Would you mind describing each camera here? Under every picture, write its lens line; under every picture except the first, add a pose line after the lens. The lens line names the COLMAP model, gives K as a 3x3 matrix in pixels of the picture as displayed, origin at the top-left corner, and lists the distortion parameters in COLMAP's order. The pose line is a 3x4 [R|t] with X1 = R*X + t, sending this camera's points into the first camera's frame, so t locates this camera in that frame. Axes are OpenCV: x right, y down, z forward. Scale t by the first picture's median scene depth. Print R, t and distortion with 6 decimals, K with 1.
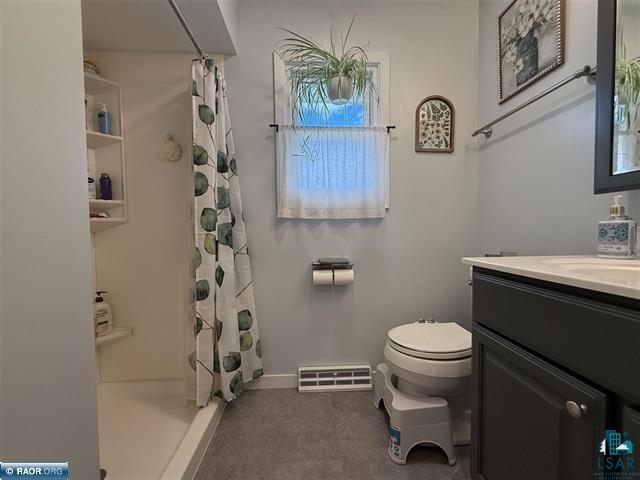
lens RADIAL K [[256.3, 0, 317.7], [0, 256.3, 240.5], [0, 0, 1]] dist [0.001763, -0.000053]
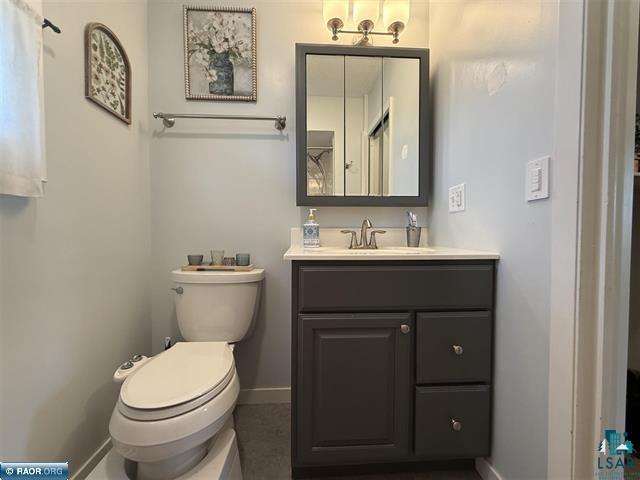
lens RADIAL K [[256.3, 0, 316.5], [0, 256.3, 240.5], [0, 0, 1]] dist [0.001763, -0.000053]
pose [[0.019704, -0.013800, 0.999711, -0.272146], [0.033897, 0.999339, 0.013127, 0.003708], [-0.999231, 0.033628, 0.020159, 0.558460]]
